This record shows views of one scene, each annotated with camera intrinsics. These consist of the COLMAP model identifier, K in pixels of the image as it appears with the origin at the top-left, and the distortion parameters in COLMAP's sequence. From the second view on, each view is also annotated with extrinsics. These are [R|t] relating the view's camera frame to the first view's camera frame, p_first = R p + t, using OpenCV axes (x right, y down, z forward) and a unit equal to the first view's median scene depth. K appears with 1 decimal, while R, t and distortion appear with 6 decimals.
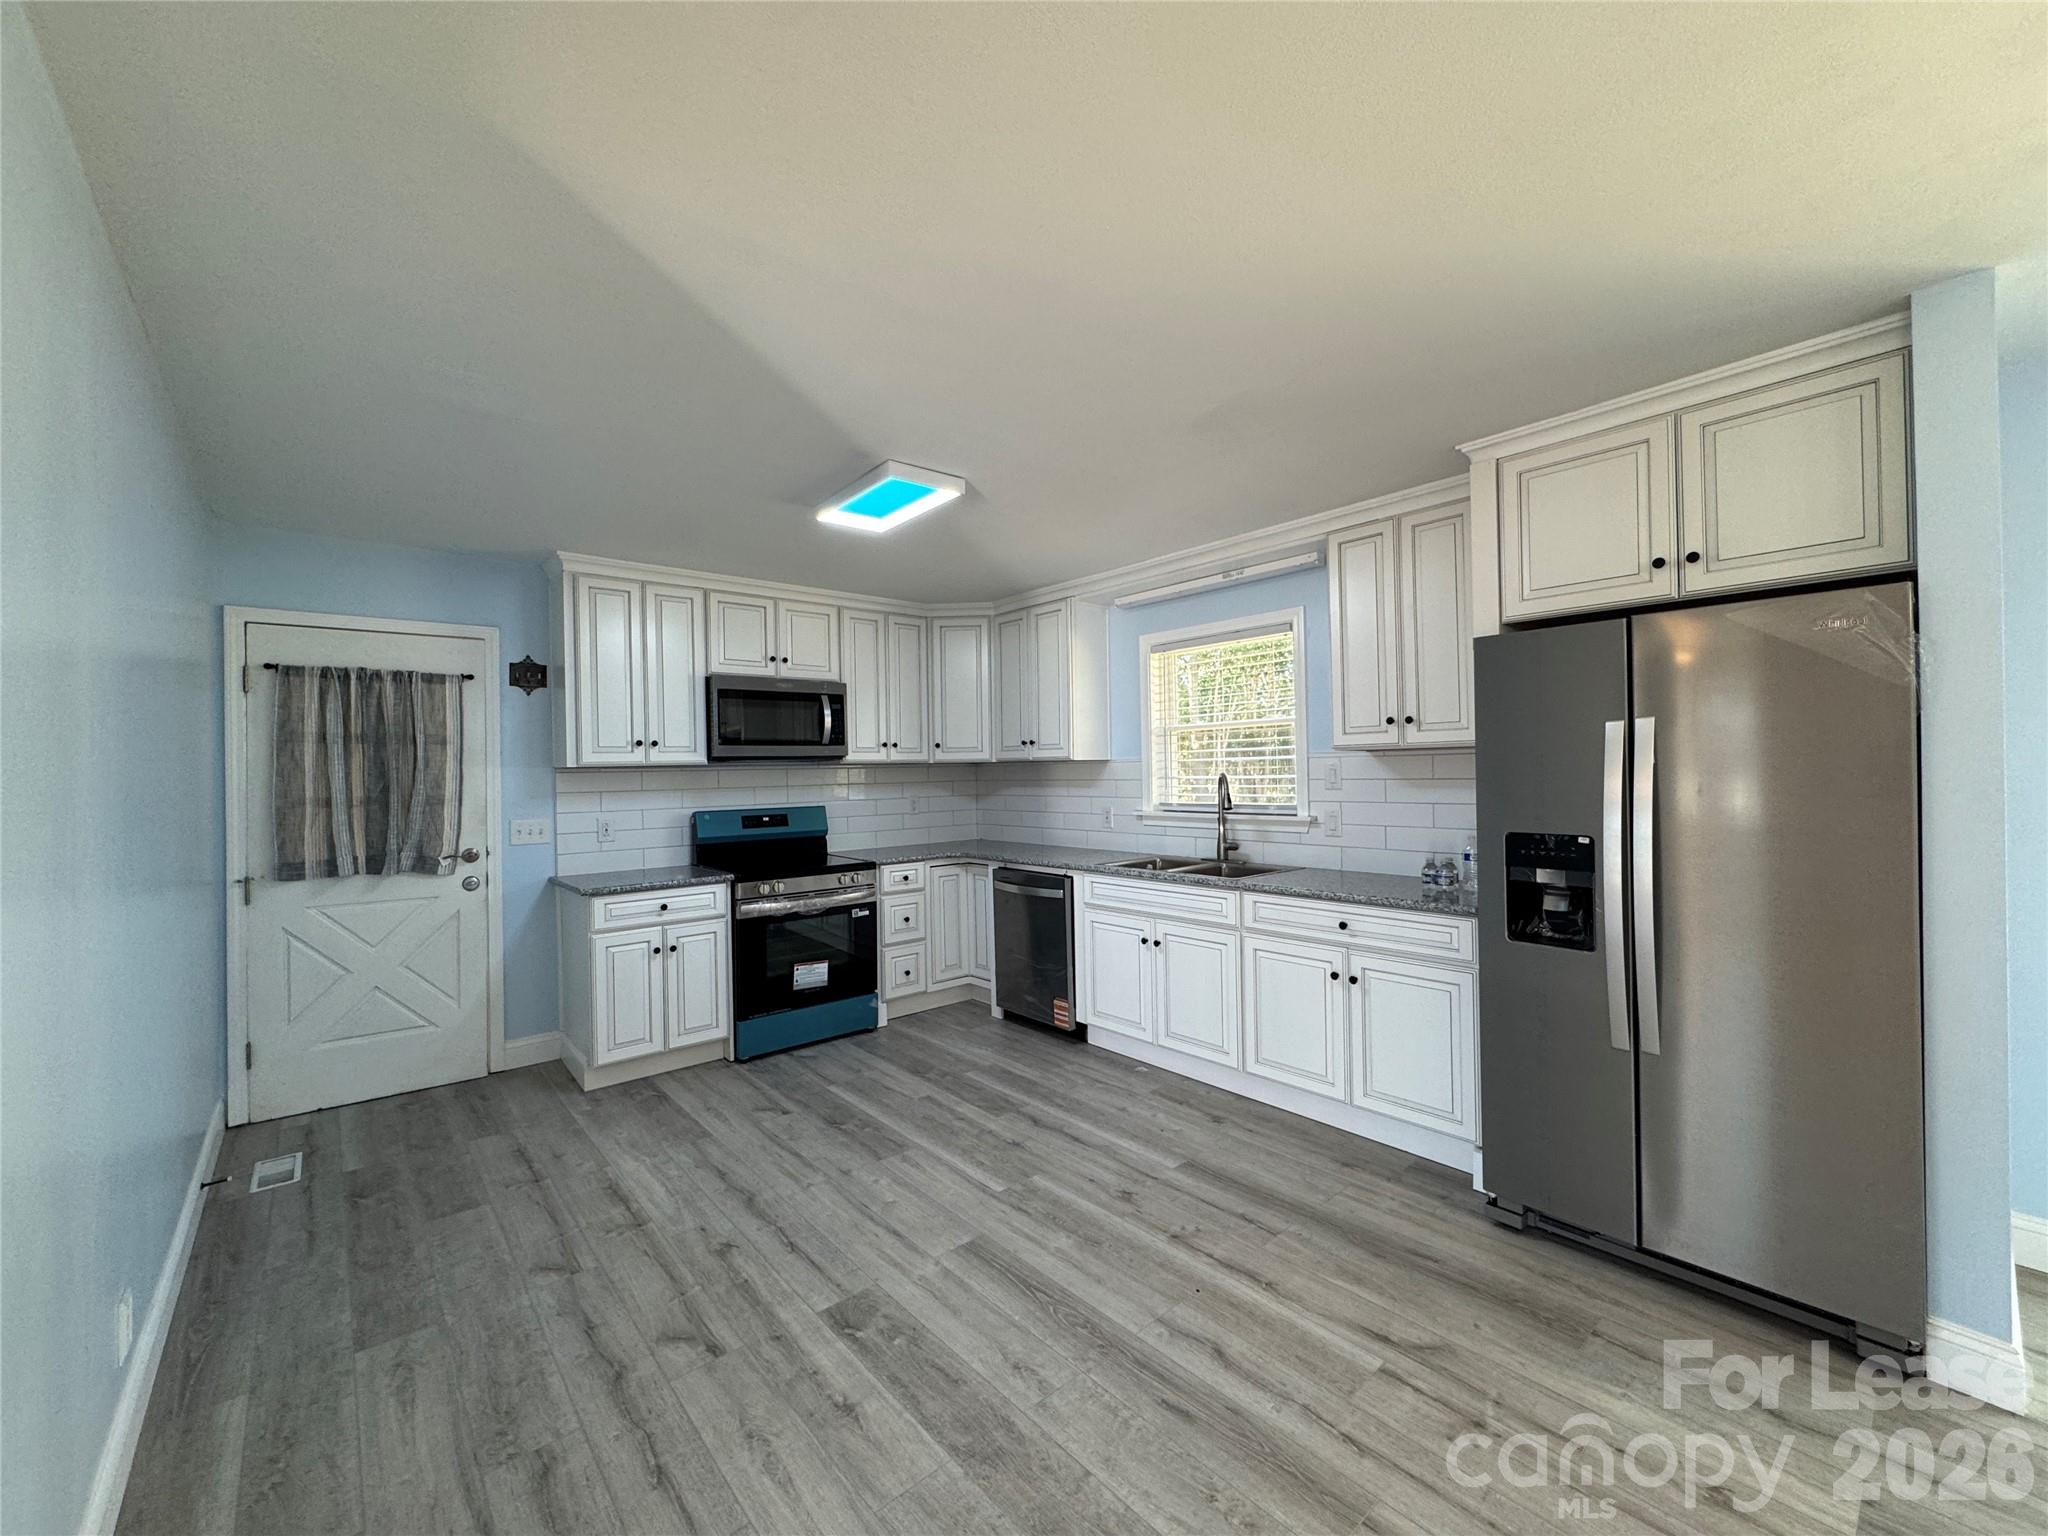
lens RADIAL K [[814.7, 0, 1024.0], [0, 814.7, 768.0], [0, 0, 1]] dist [-0.003972, -0.000012]
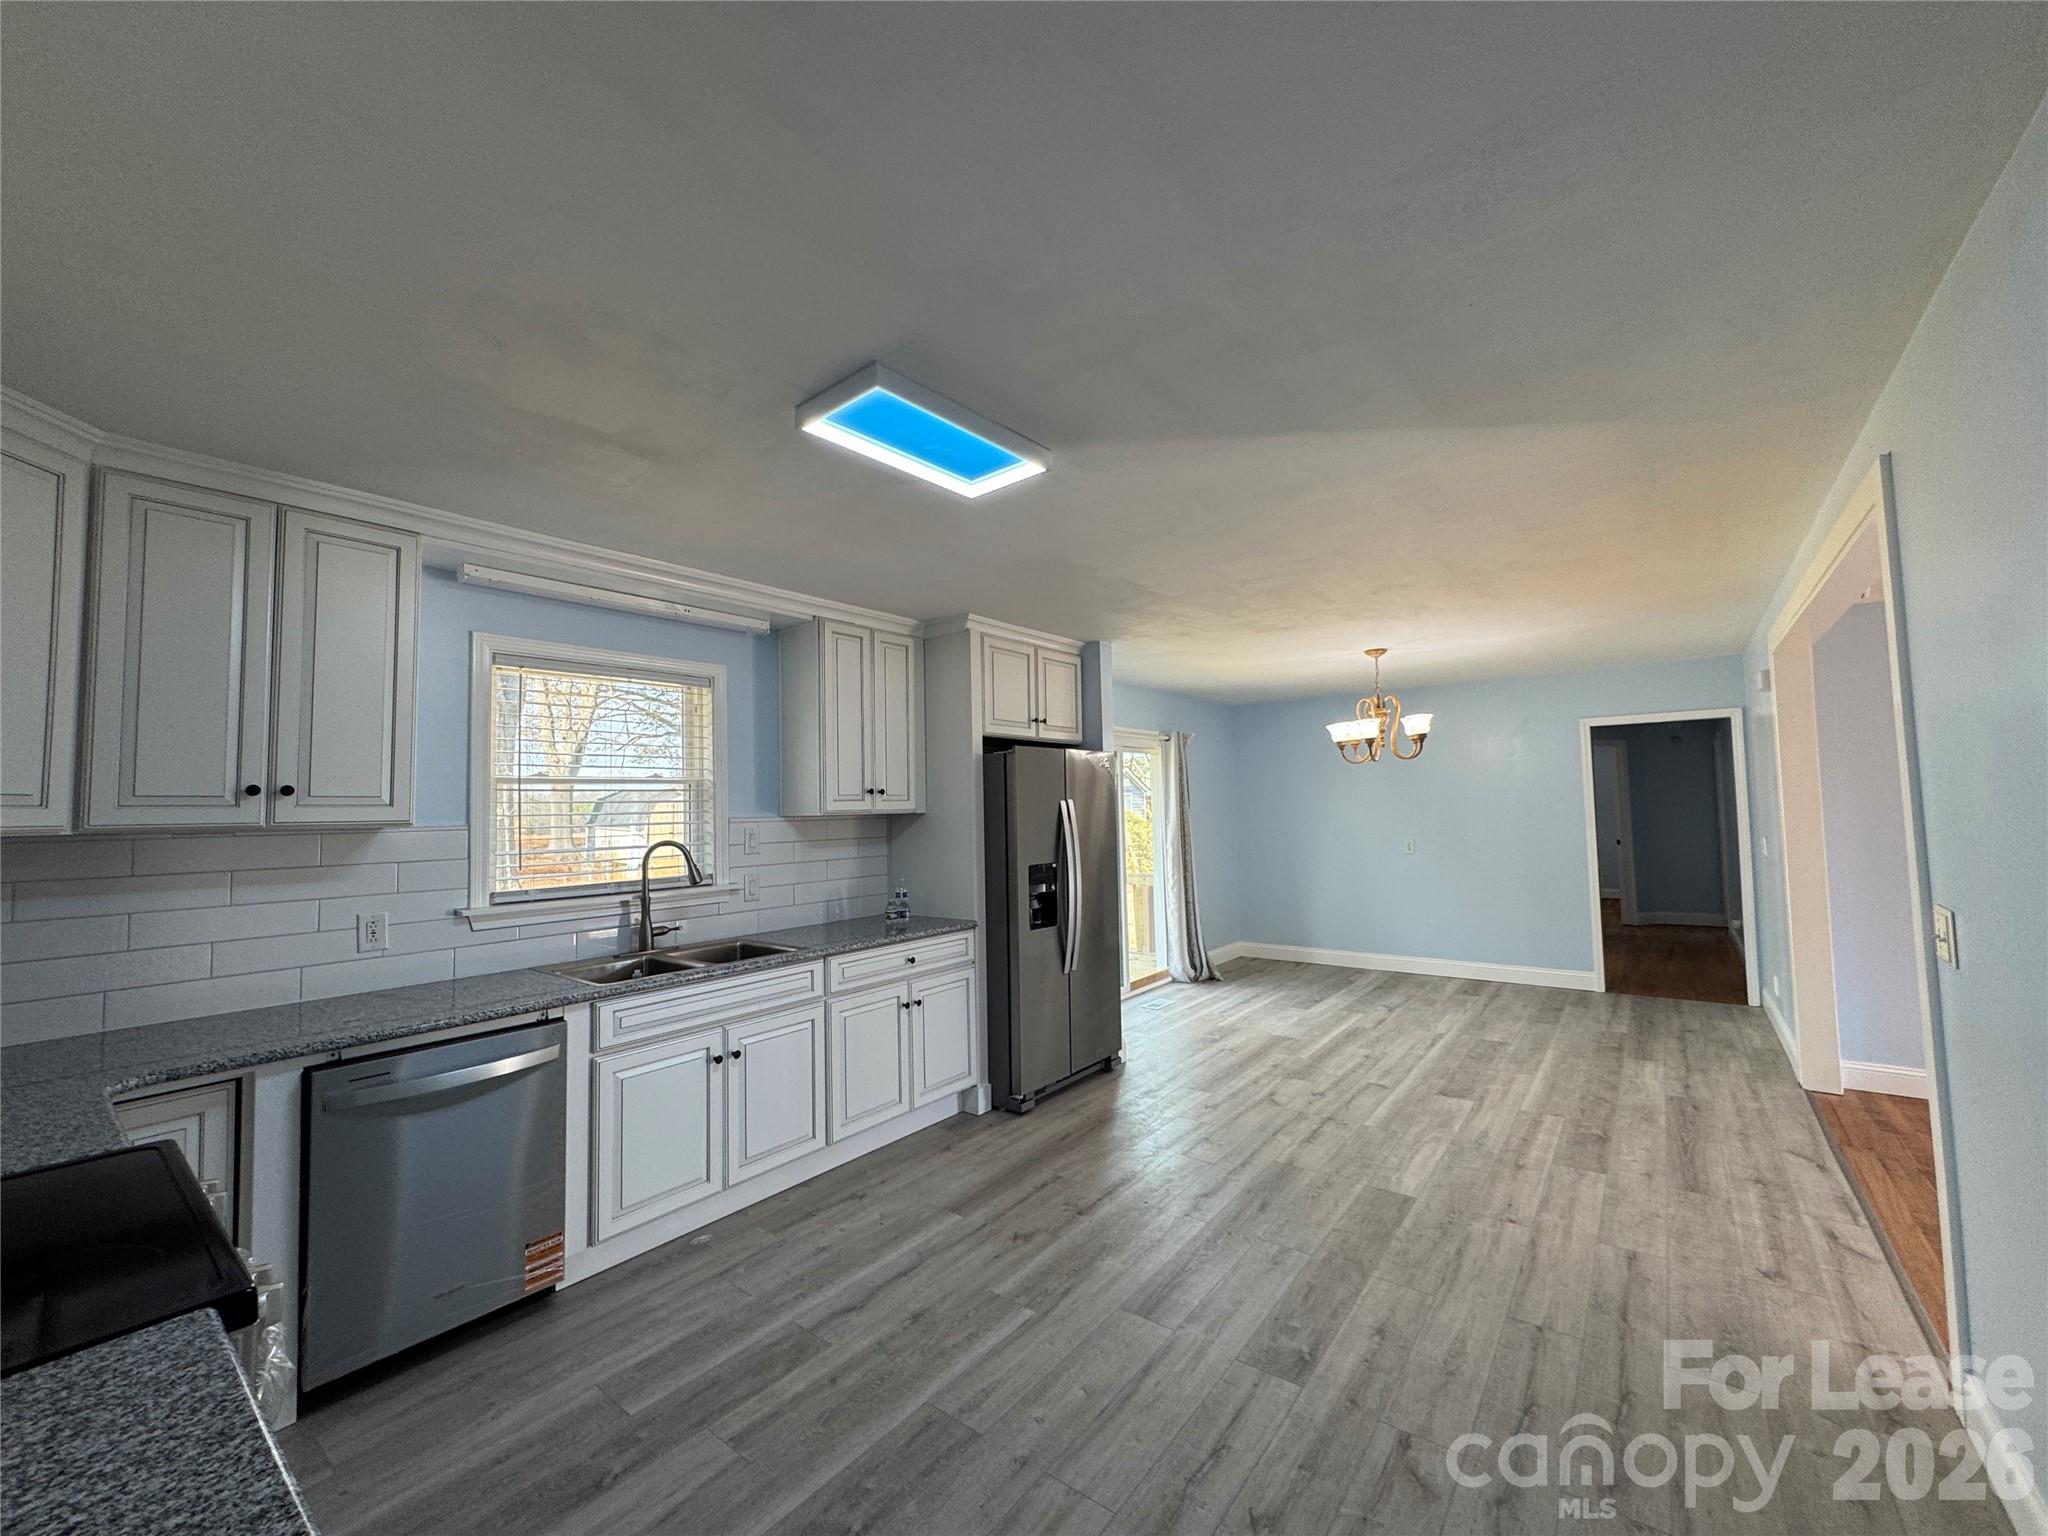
lens RADIAL K [[814.7, 0, 1024.0], [0, 814.7, 768.0], [0, 0, 1]] dist [-0.003972, -0.000012]
pose [[-0.189823, 0.070465, 0.979286, -0.820670], [0.021270, 0.997482, -0.067651, -0.005871], [-0.981588, 0.007988, -0.190844, 1.034808]]
